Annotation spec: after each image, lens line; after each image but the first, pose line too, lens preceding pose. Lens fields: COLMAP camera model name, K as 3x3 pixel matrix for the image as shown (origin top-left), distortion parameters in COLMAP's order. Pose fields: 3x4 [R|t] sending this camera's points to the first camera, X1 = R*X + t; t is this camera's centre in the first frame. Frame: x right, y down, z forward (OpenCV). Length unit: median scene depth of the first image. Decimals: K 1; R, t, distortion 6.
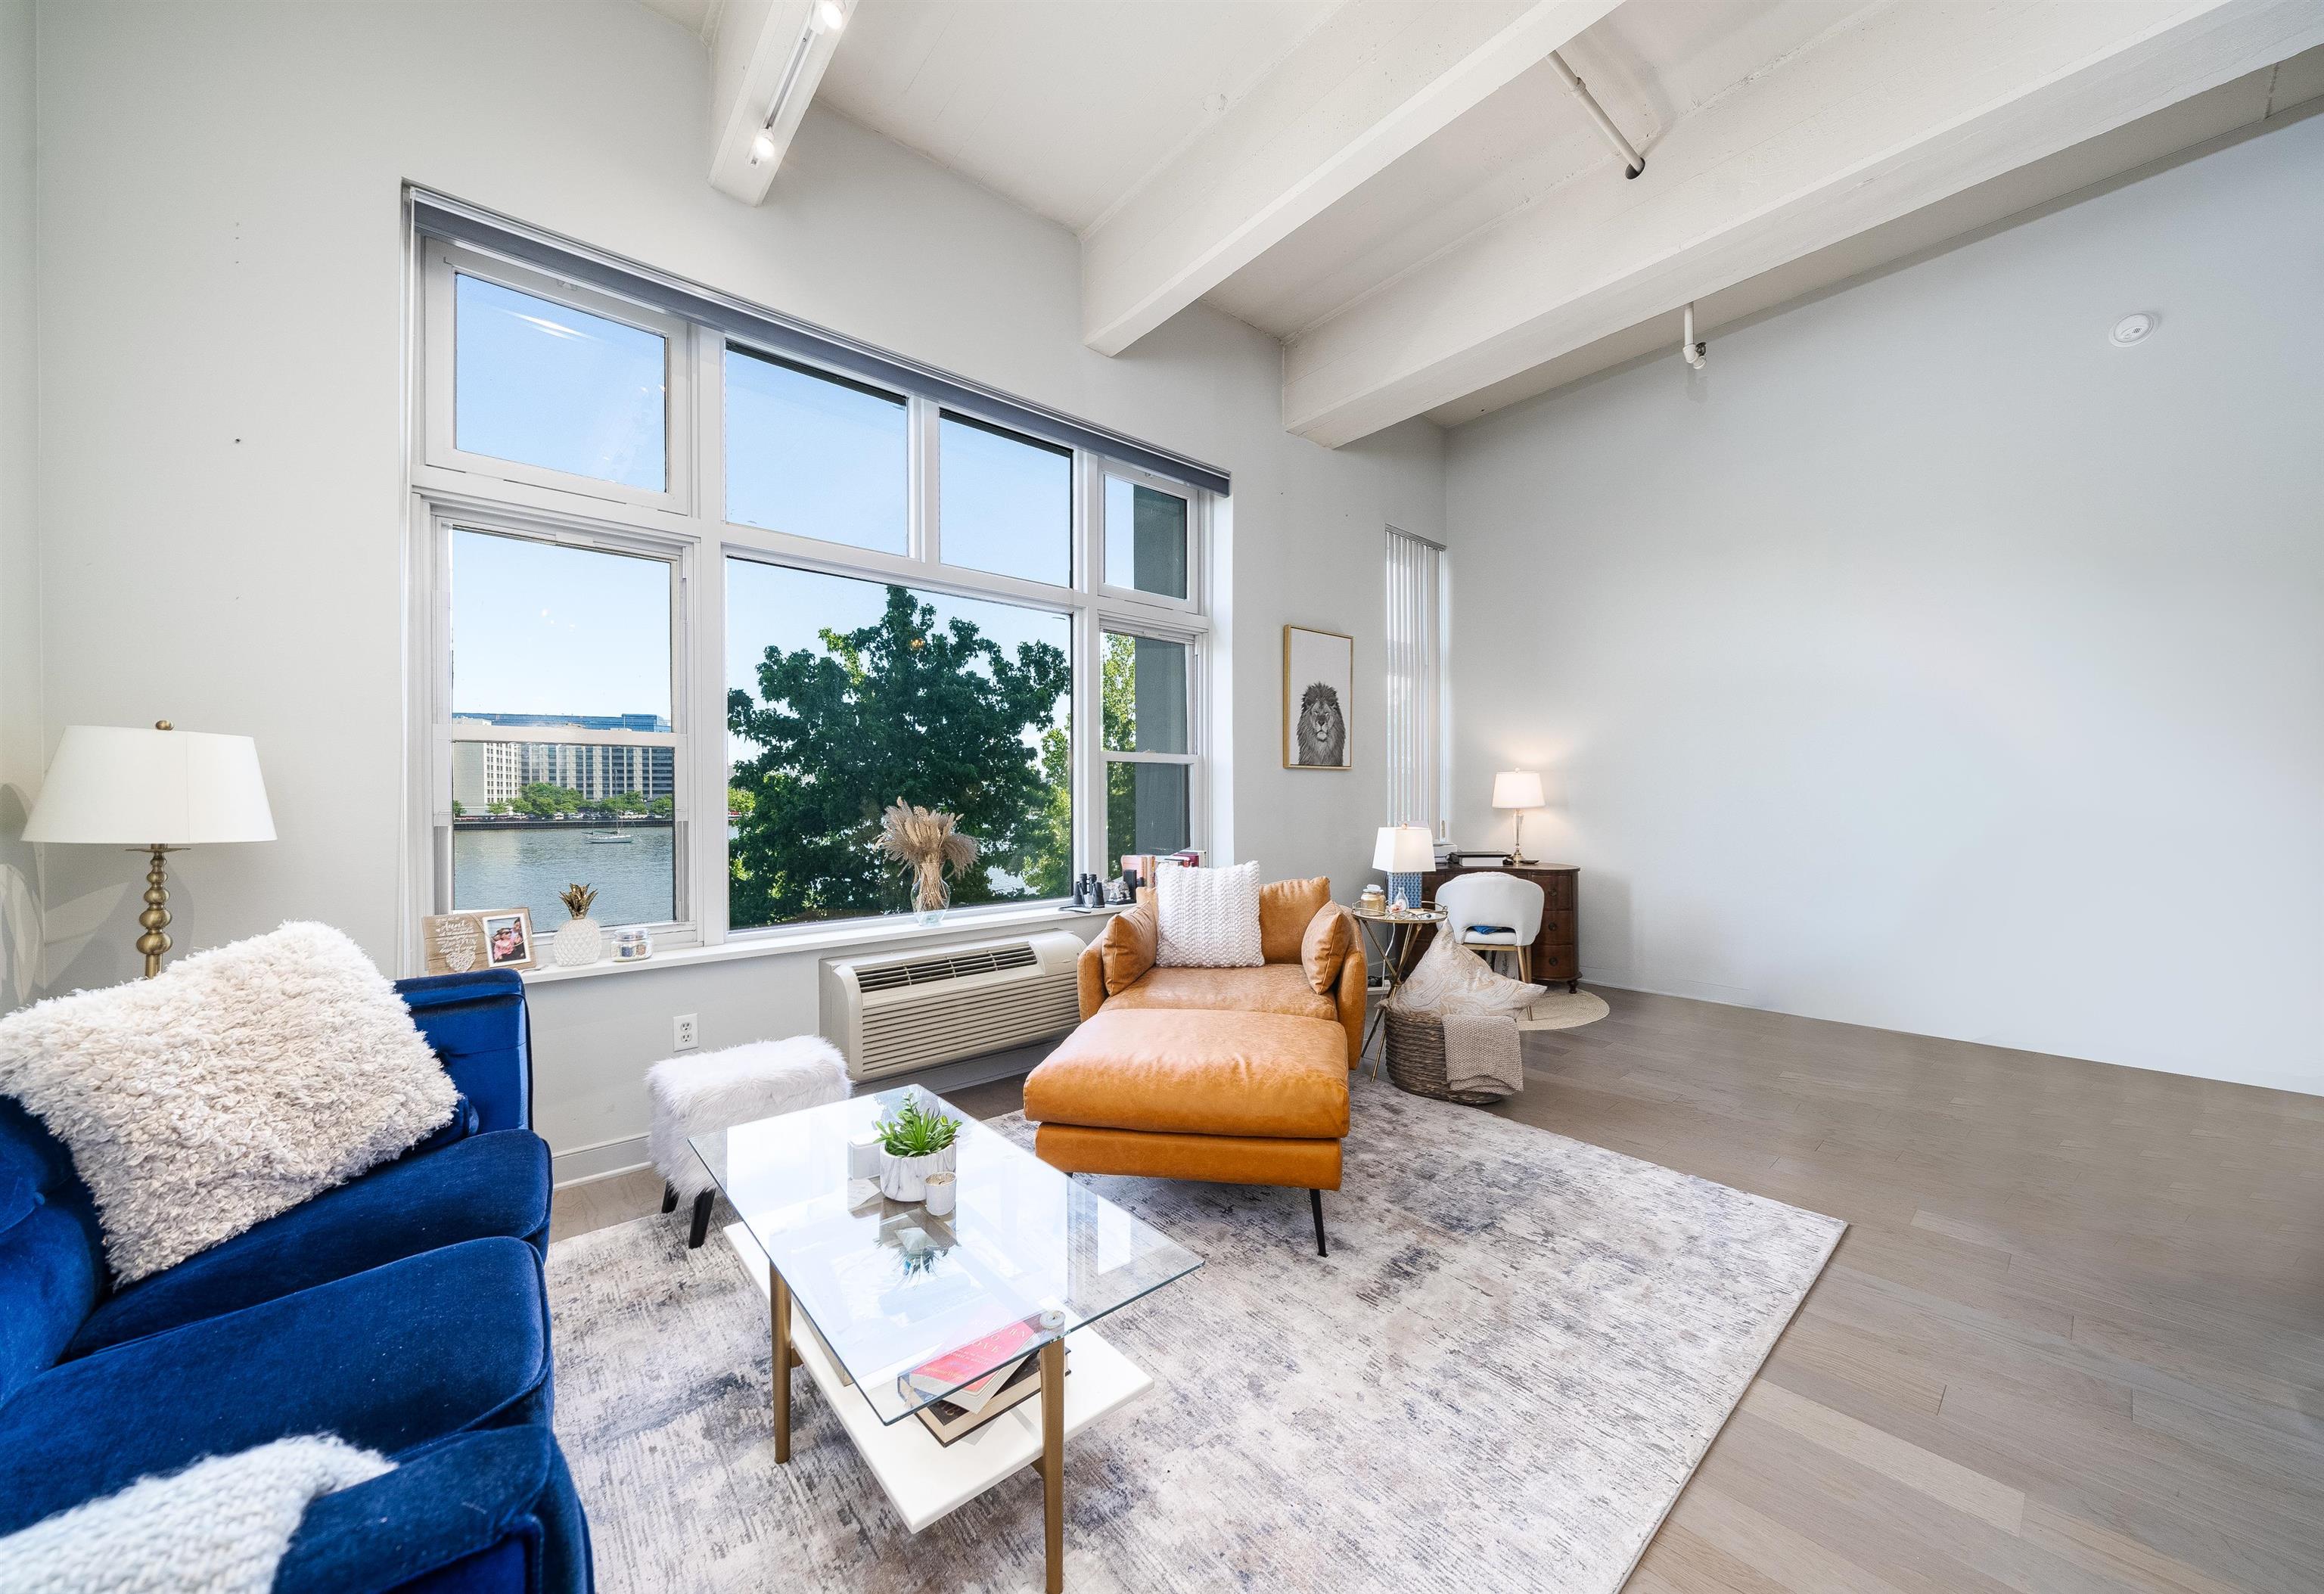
lens RADIAL K [[819.3, 0, 1195.1], [0, 819.3, 799.8], [0, 0, 1]] dist [-0.006482, -0.000084]
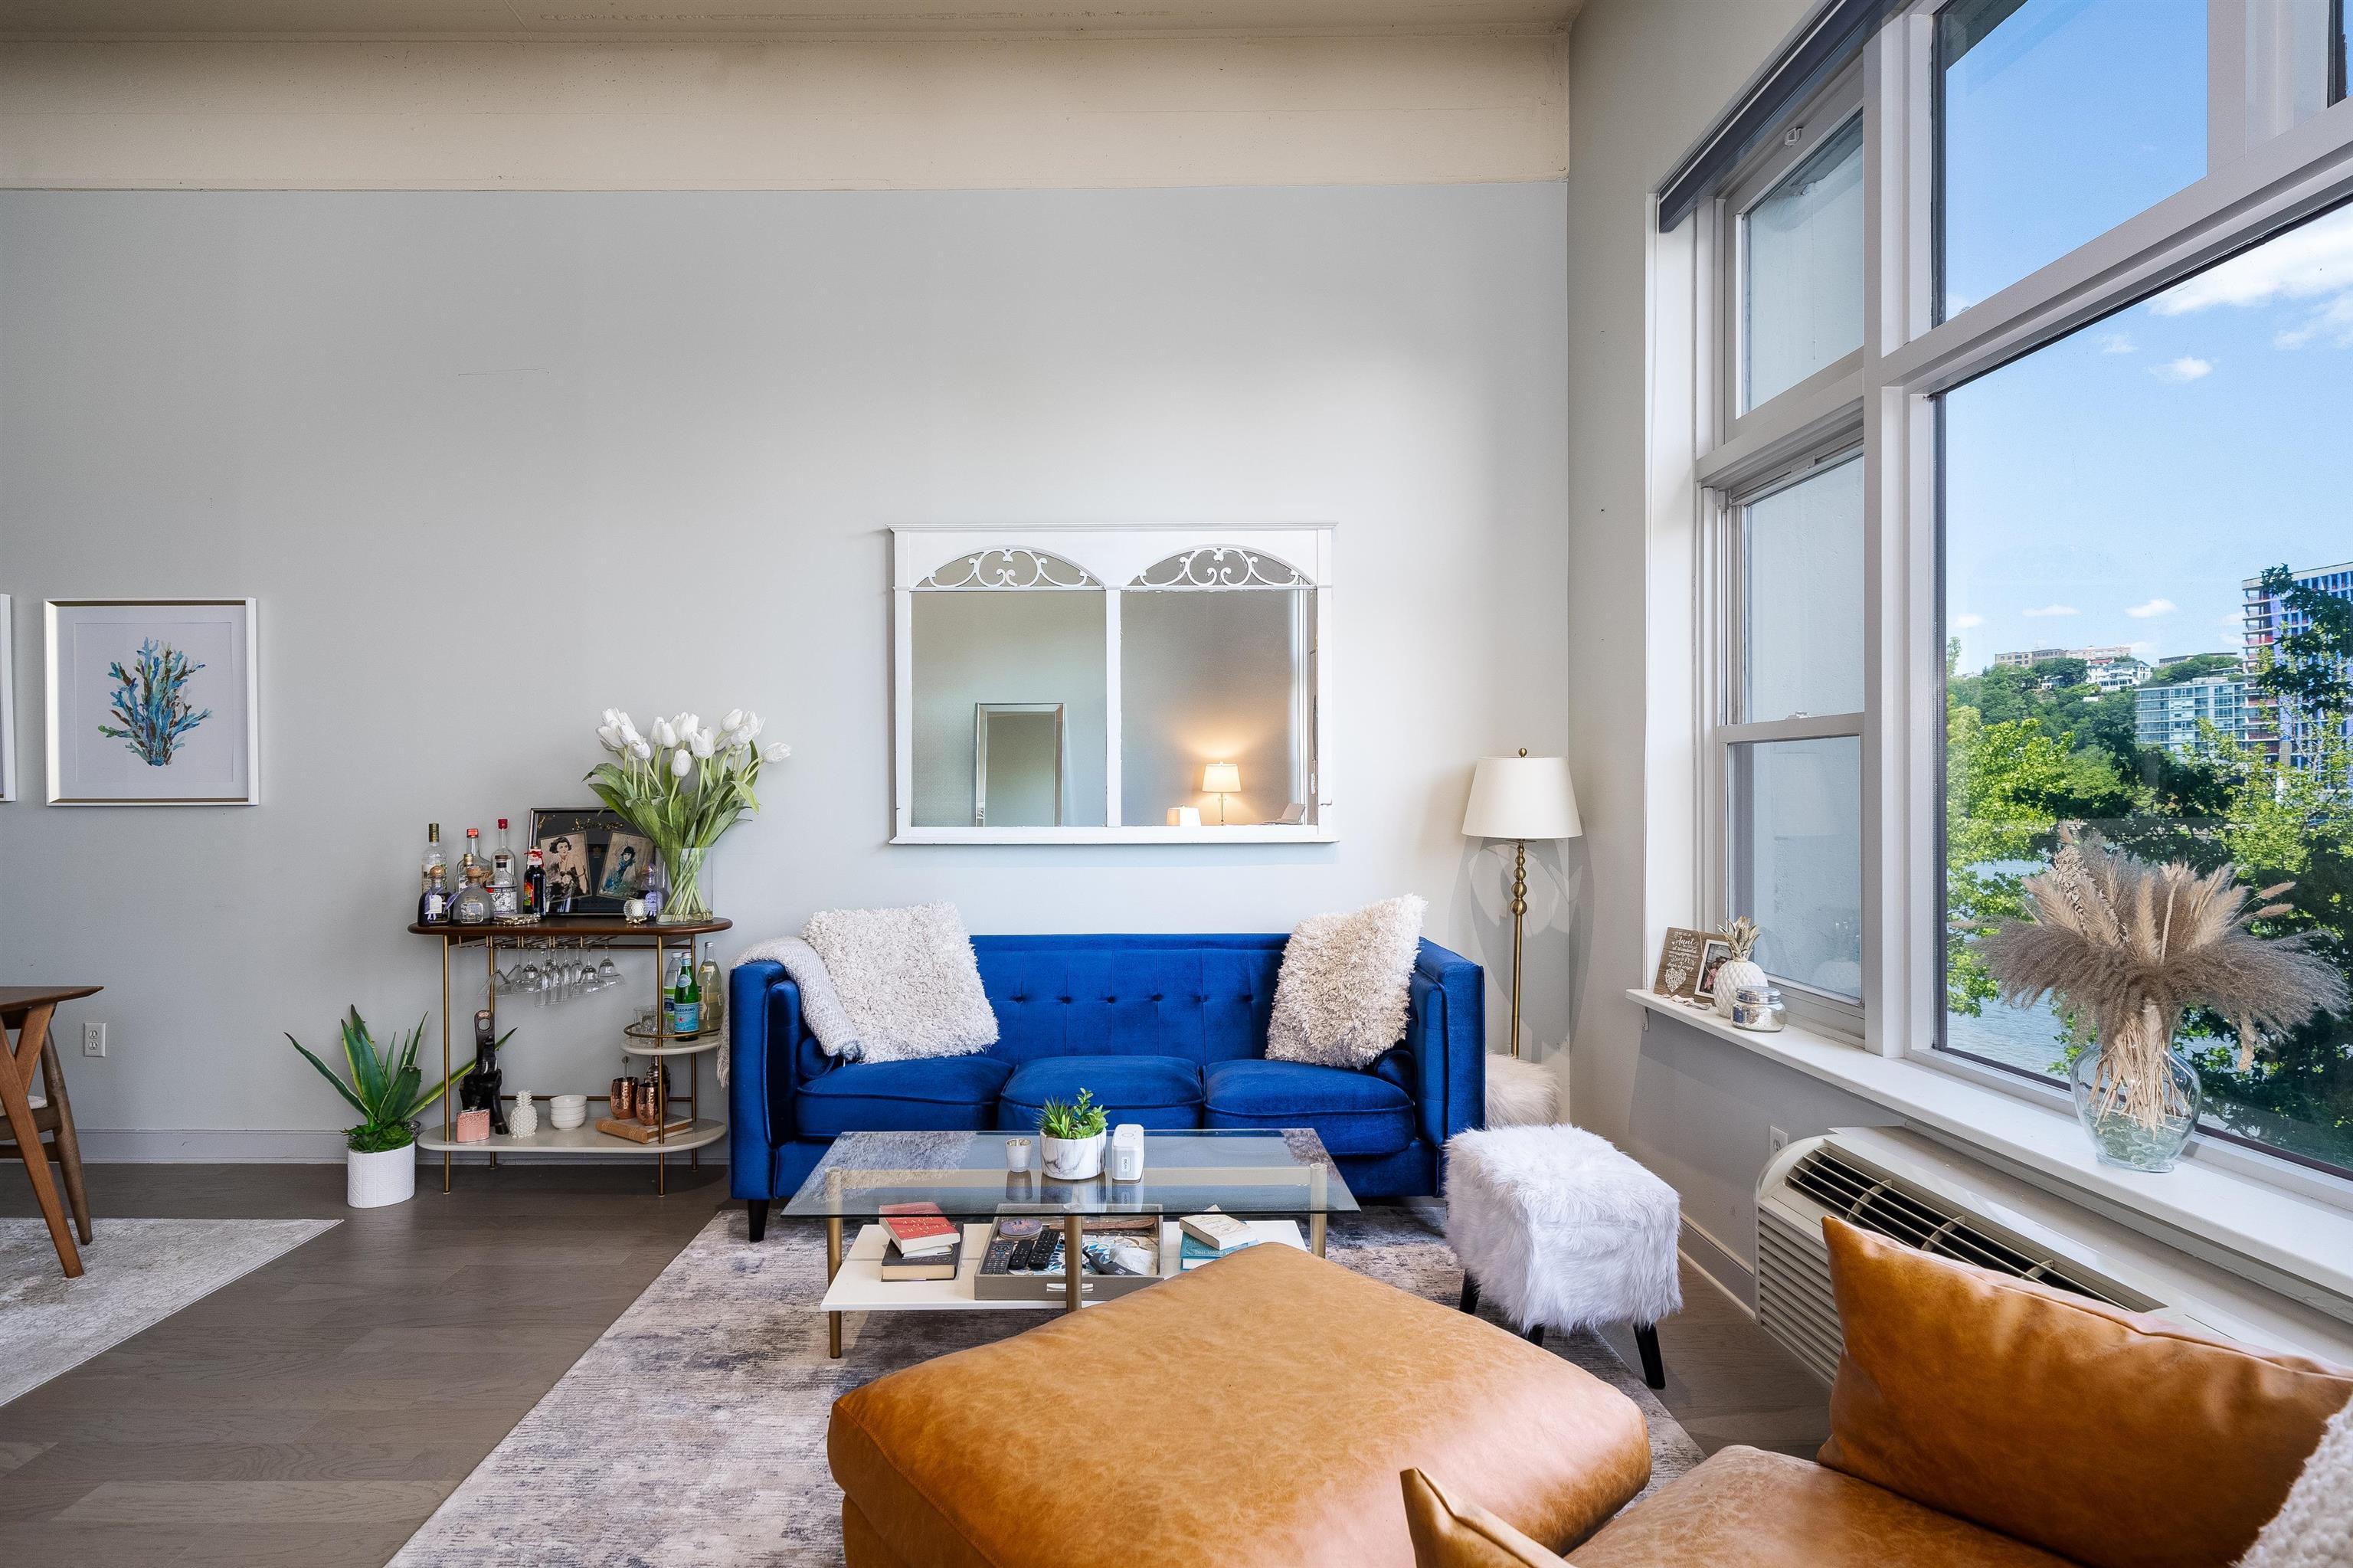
lens RADIAL K [[1180.3, 0, 1119.4], [0, 1180.3, 793.8], [0, 0, 1]] dist [0.000974, -0.000417]
pose [[-0.663937, 0.012568, -0.747683, 0.427150], [0.004472, 0.999908, 0.012836, -0.029336], [0.747775, 0.005179, -0.663932, 1.111810]]
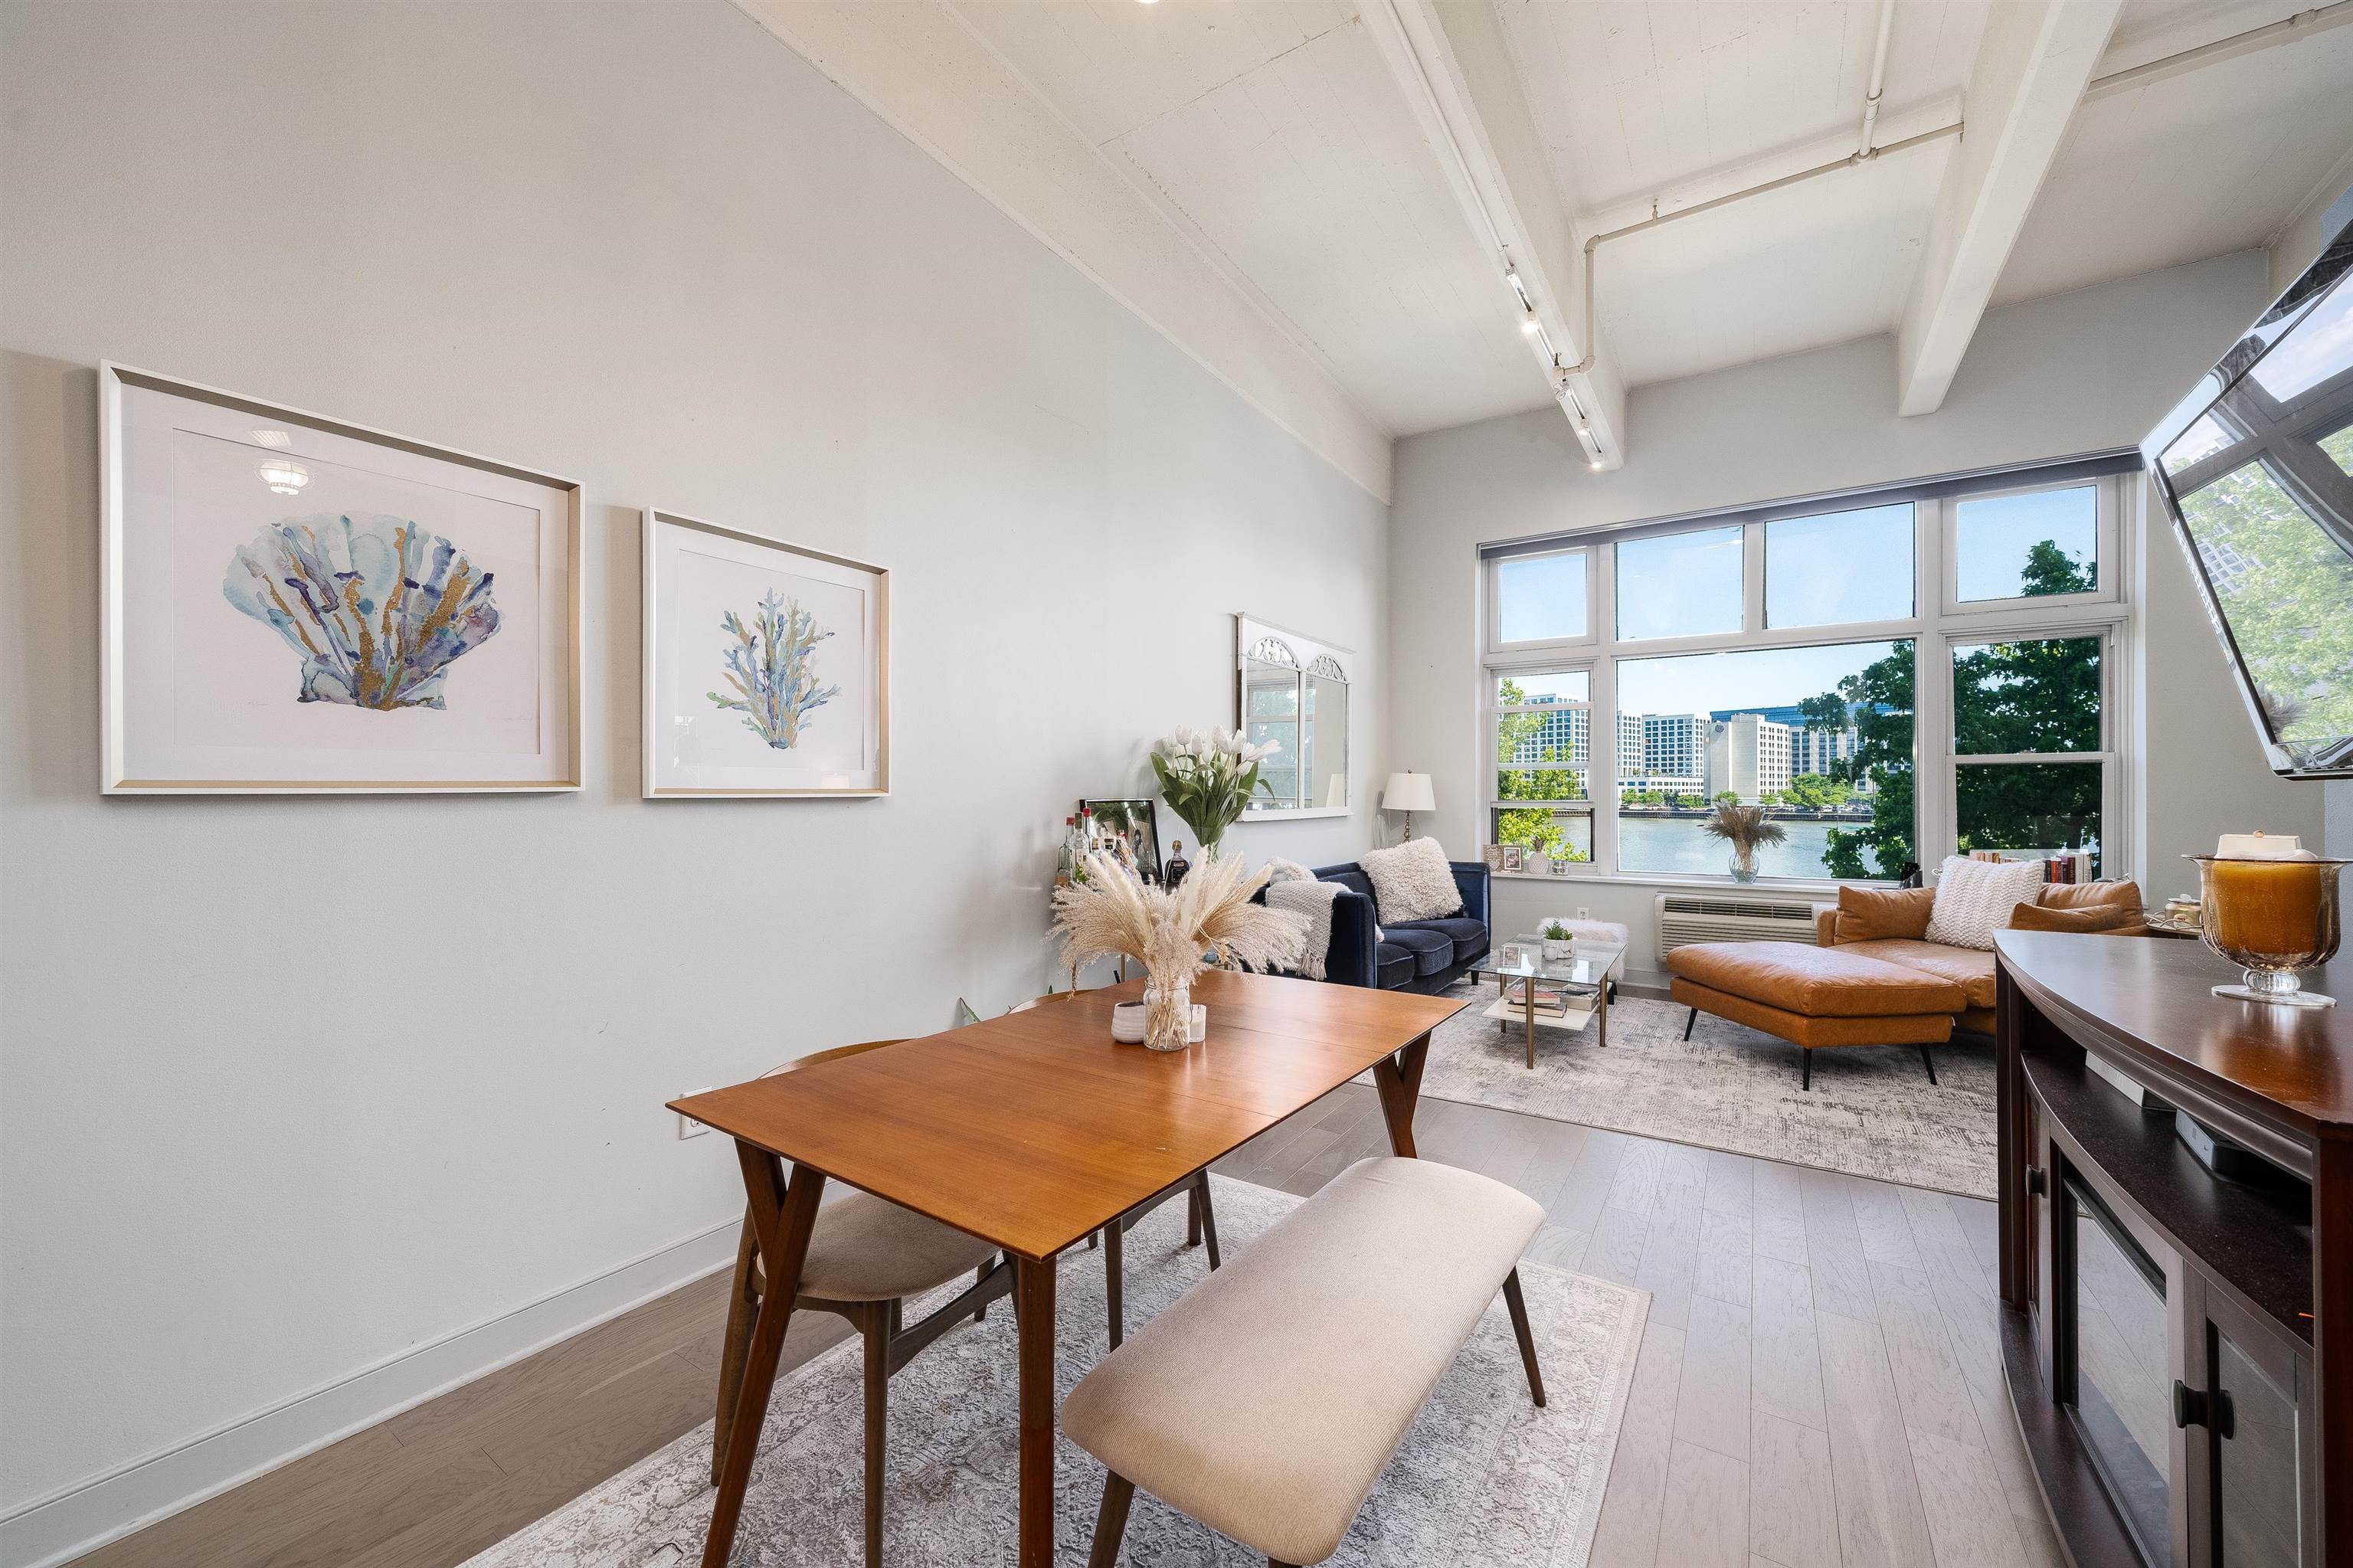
lens RADIAL K [[876.0, 0, 1181.0], [0, 876.0, 790.7], [0, 0, 1]] dist [-0.002638, -0.000383]
pose [[0.263250, 0.002836, -0.964723, 1.008835], [-0.003606, 0.999992, 0.001955, -0.013381], [0.964721, 0.002964, 0.263259, -0.417052]]
